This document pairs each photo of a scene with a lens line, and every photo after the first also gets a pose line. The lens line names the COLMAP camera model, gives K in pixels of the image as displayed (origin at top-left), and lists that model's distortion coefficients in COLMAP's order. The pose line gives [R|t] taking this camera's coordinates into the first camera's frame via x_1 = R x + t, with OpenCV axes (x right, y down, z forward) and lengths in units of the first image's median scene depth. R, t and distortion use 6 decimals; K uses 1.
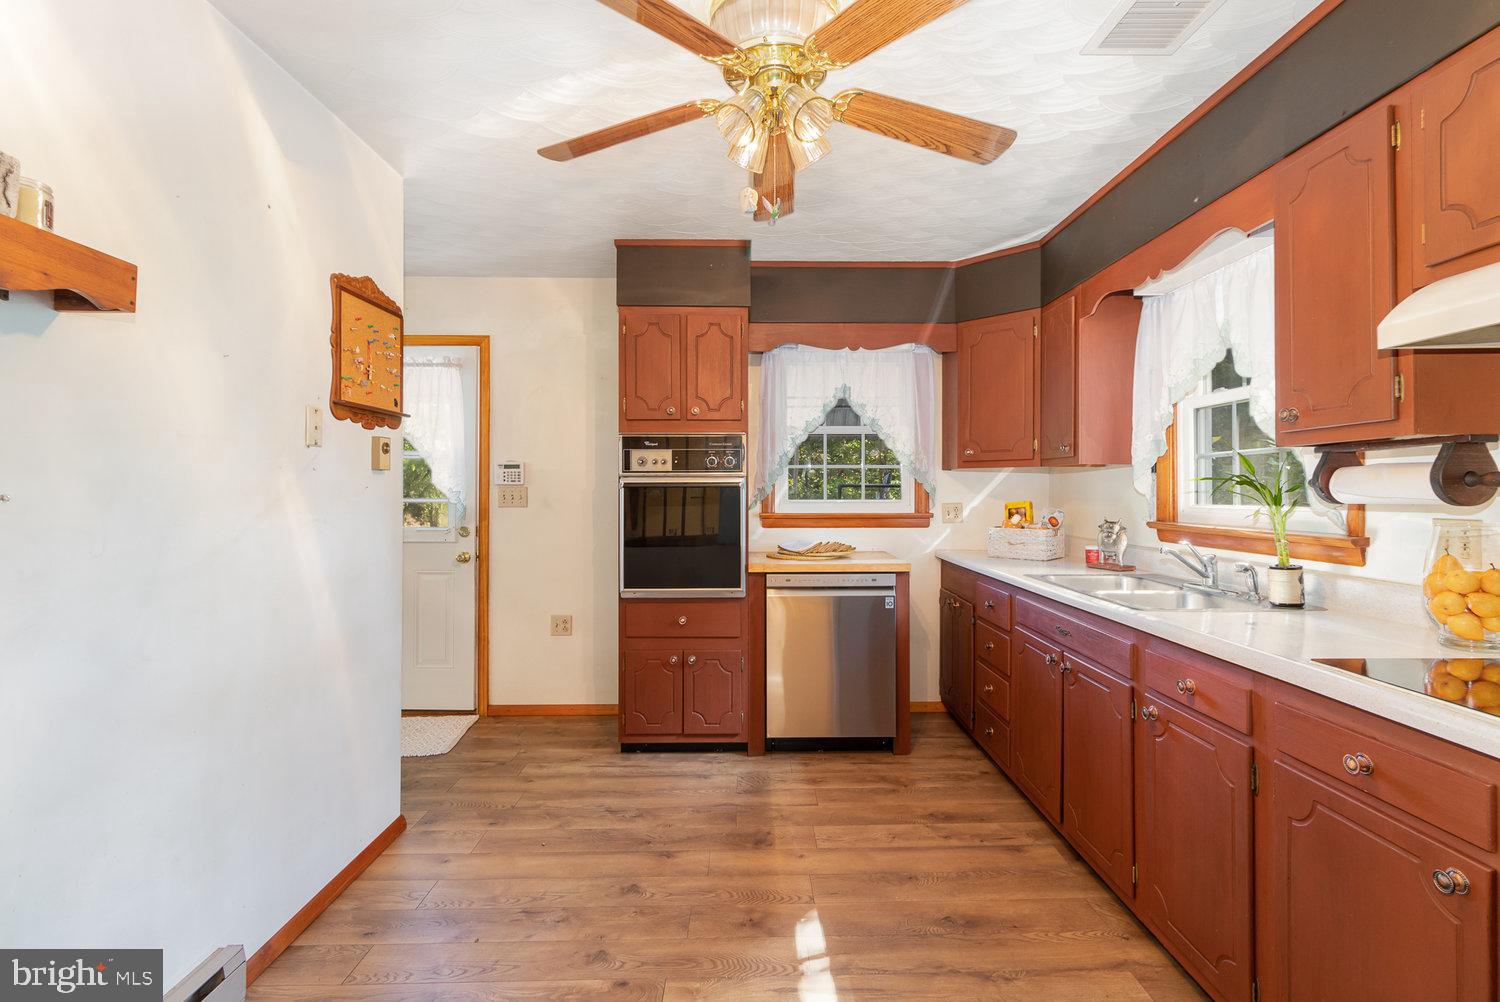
lens RADIAL K [[700.0, 0, 761.6], [0, 700.0, 483.7], [0, 0, 1]] dist [0.000992, 0.001320]
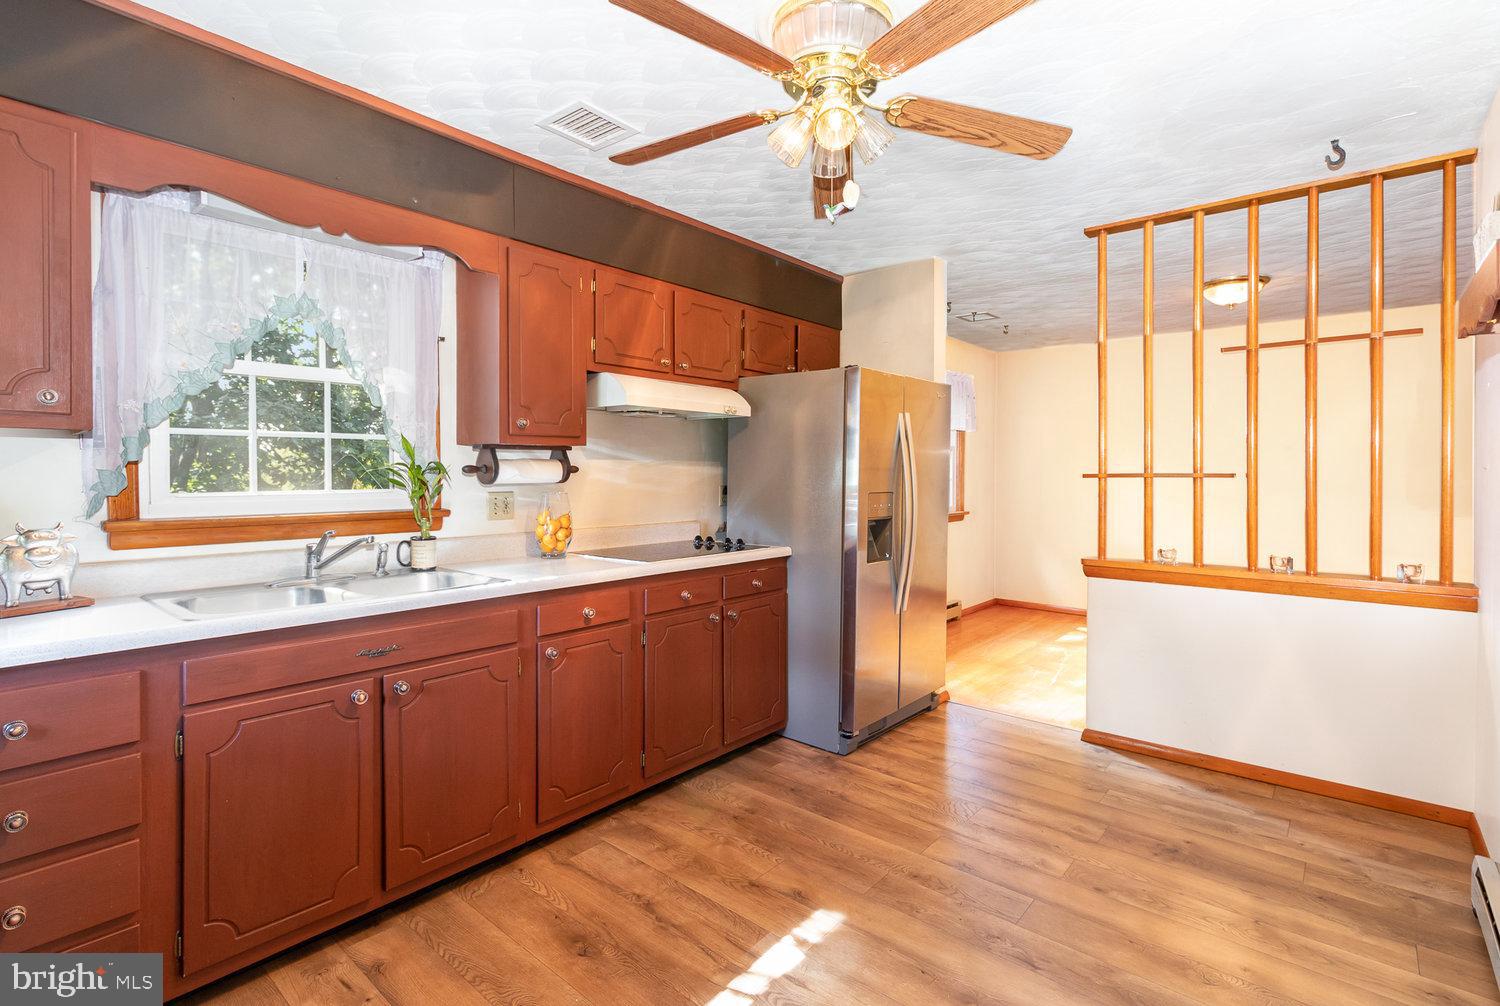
lens RADIAL K [[700.0, 0, 761.6], [0, 700.0, 485.7], [0, 0, 1]] dist [0.000992, 0.001320]
pose [[-0.756664, -0.004521, 0.653788, -0.507367], [-0.005070, 0.999987, 0.001047, 0.023508], [-0.653784, -0.002522, -0.756677, 1.589078]]
